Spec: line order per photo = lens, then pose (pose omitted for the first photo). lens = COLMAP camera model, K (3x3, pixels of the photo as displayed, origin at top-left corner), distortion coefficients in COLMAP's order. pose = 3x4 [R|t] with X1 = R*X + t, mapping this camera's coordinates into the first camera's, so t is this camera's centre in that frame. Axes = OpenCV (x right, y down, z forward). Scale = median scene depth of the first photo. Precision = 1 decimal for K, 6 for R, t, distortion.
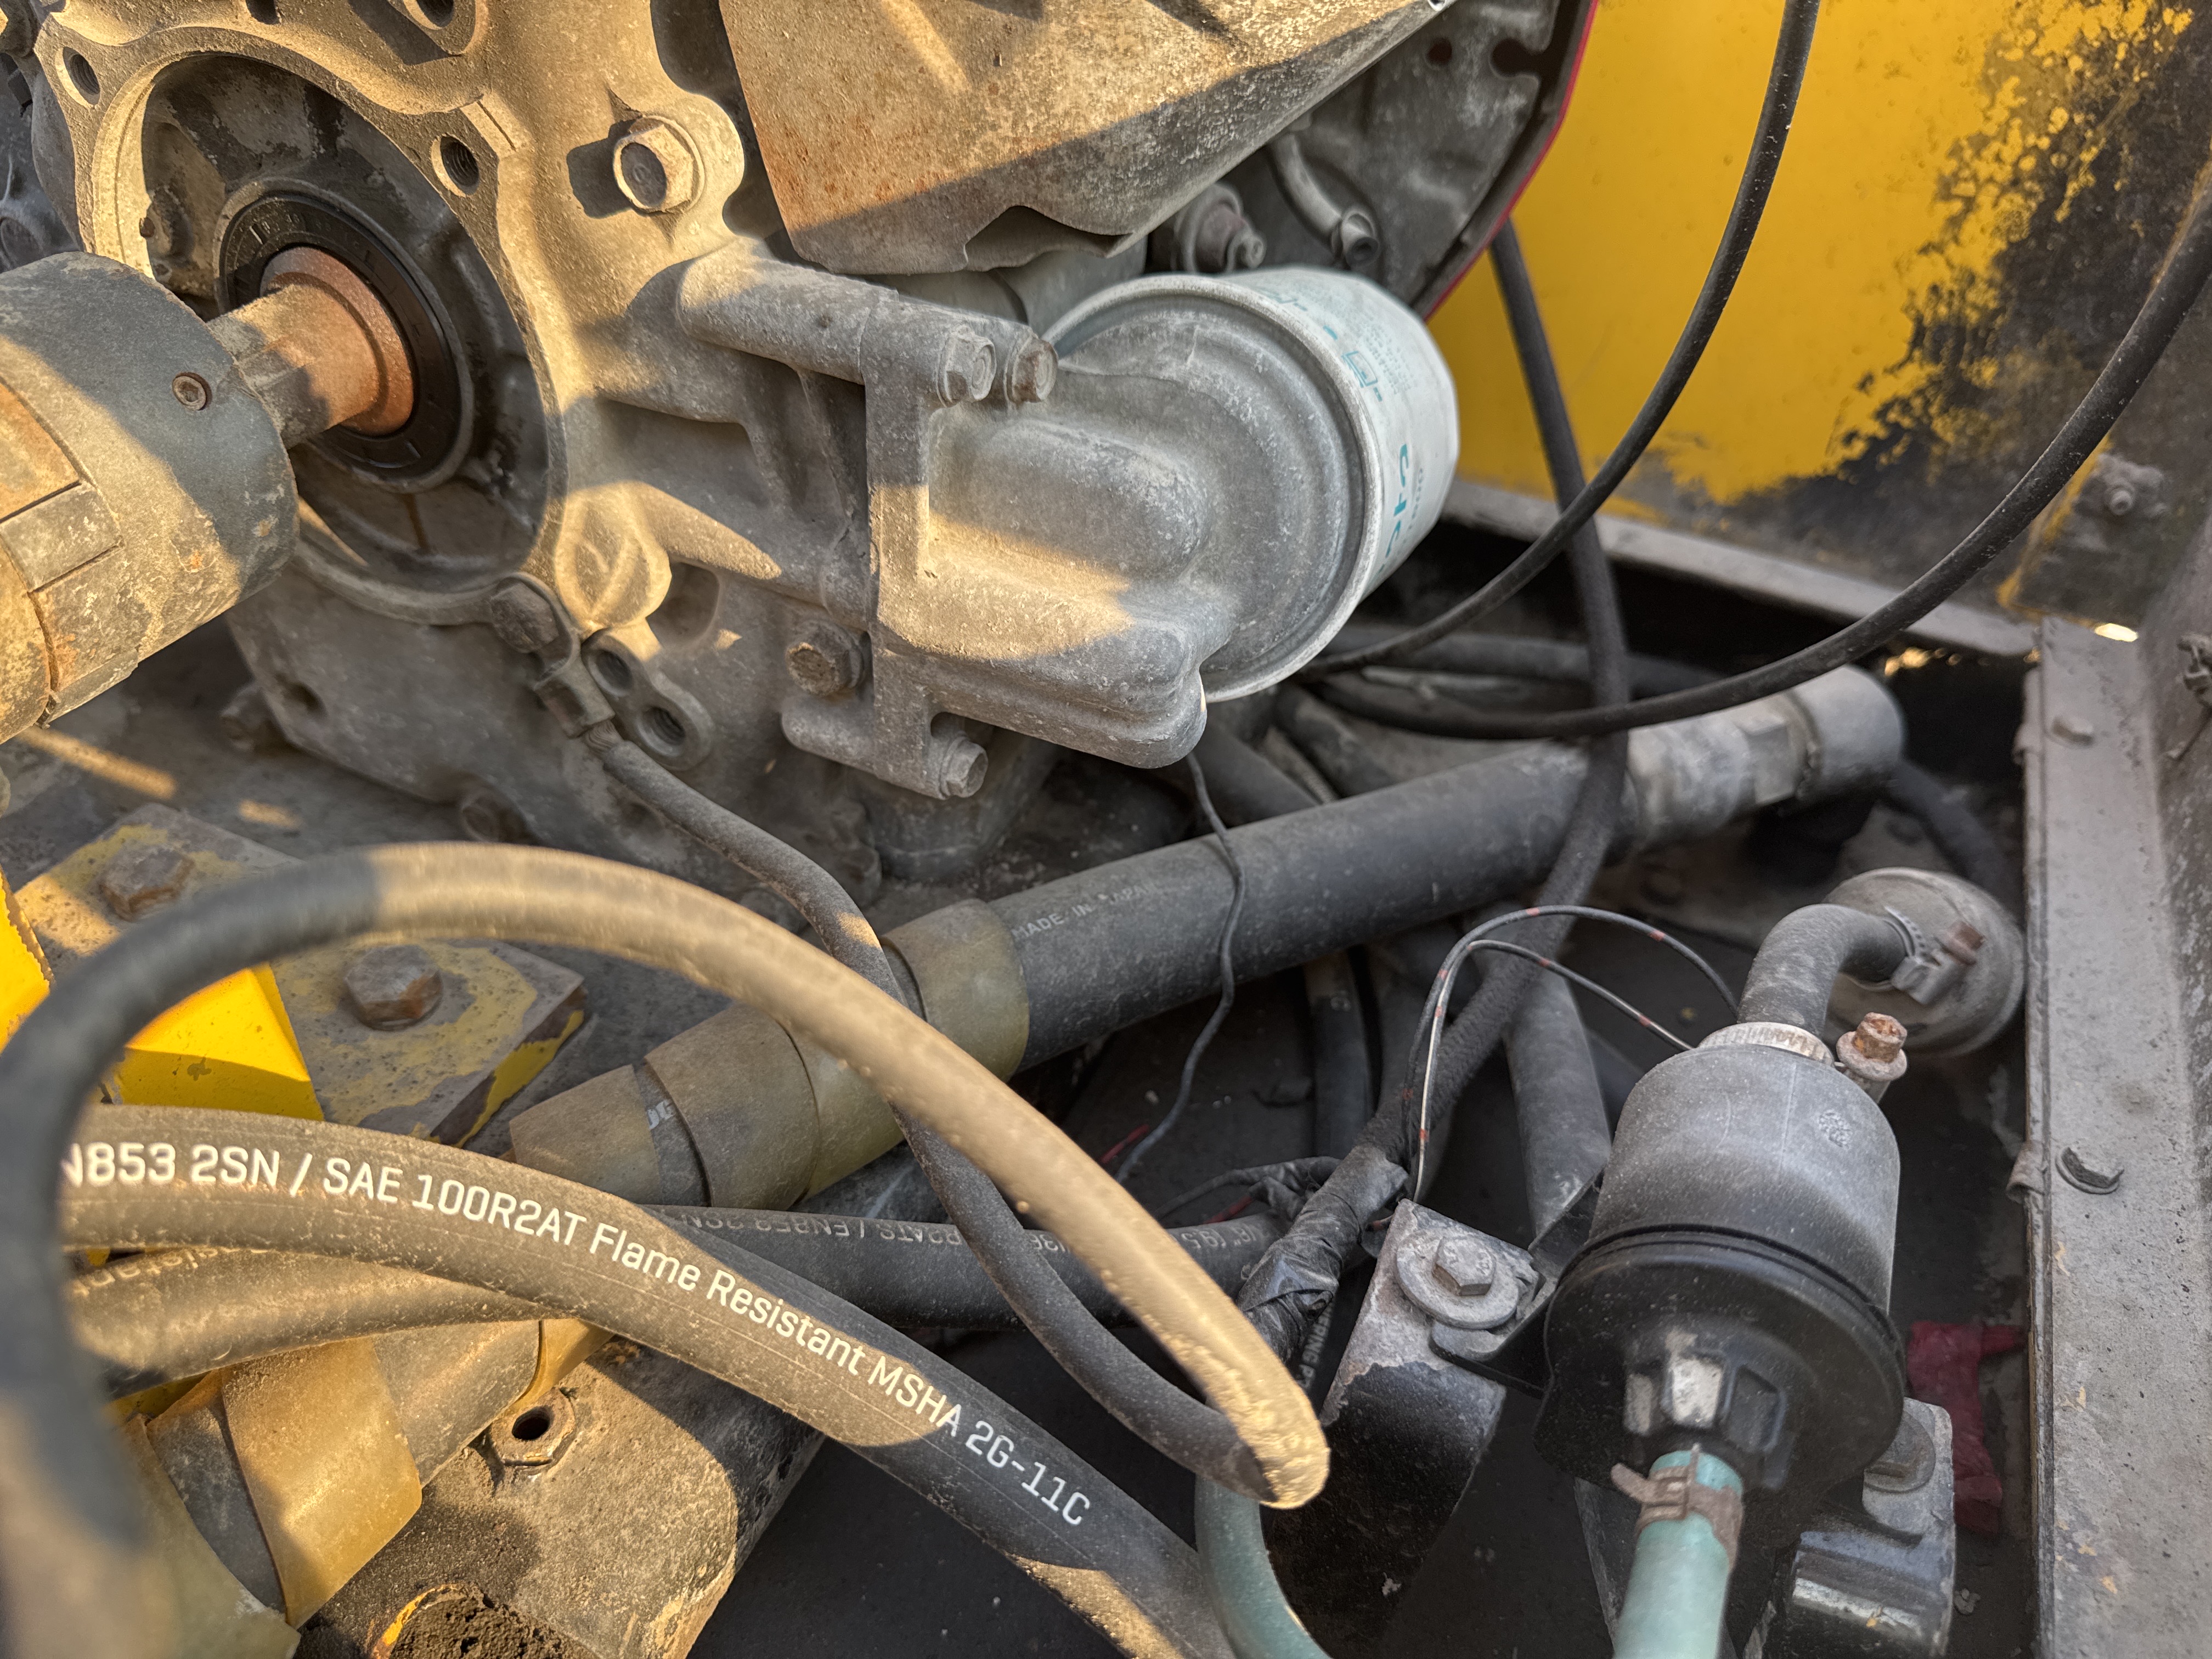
lens RADIAL K [[1615.8, 0, 1107.9], [0, 1615.8, 843.6], [0, 0, 1]] dist [0.044853, -0.089498]
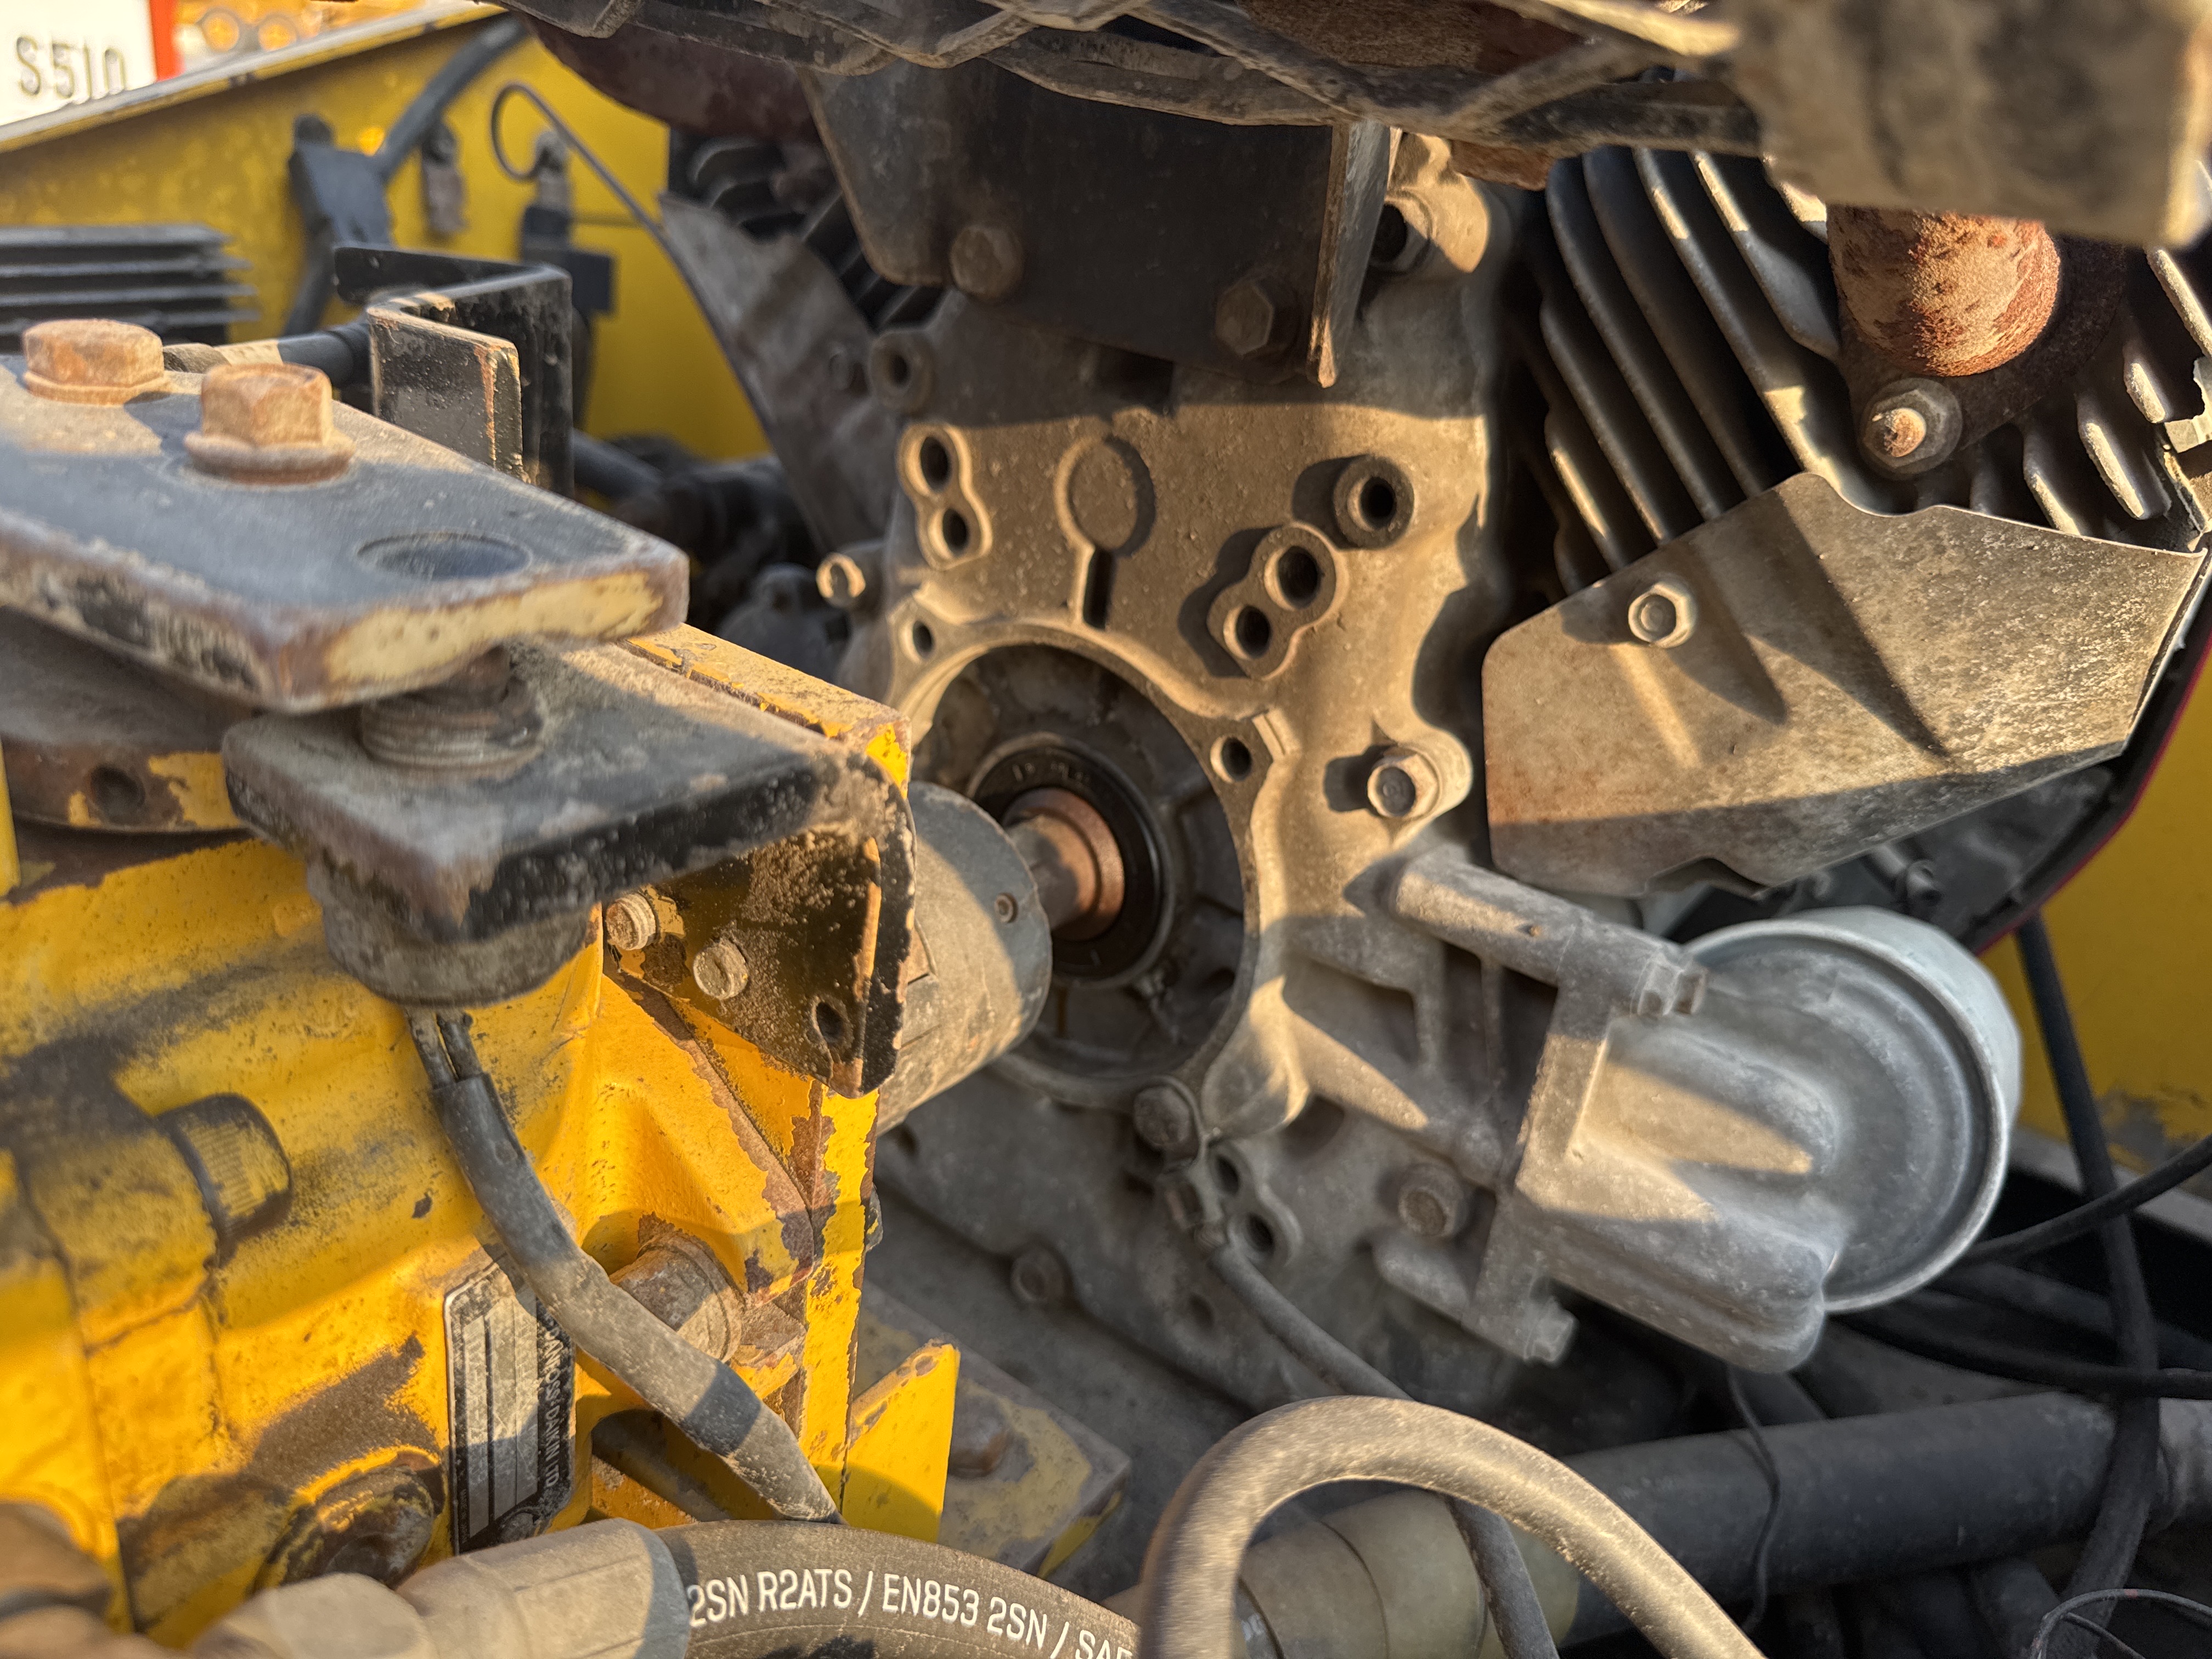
lens RADIAL K [[1615.8, 0, 1118.9], [0, 1615.8, 852.9], [0, 0, 1]] dist [0.044853, -0.089498]
pose [[0.975400, 0.142488, -0.168200, -0.255816], [-0.183690, 0.947196, -0.262828, -0.014049], [0.121869, 0.287259, 0.950069, -0.138873]]
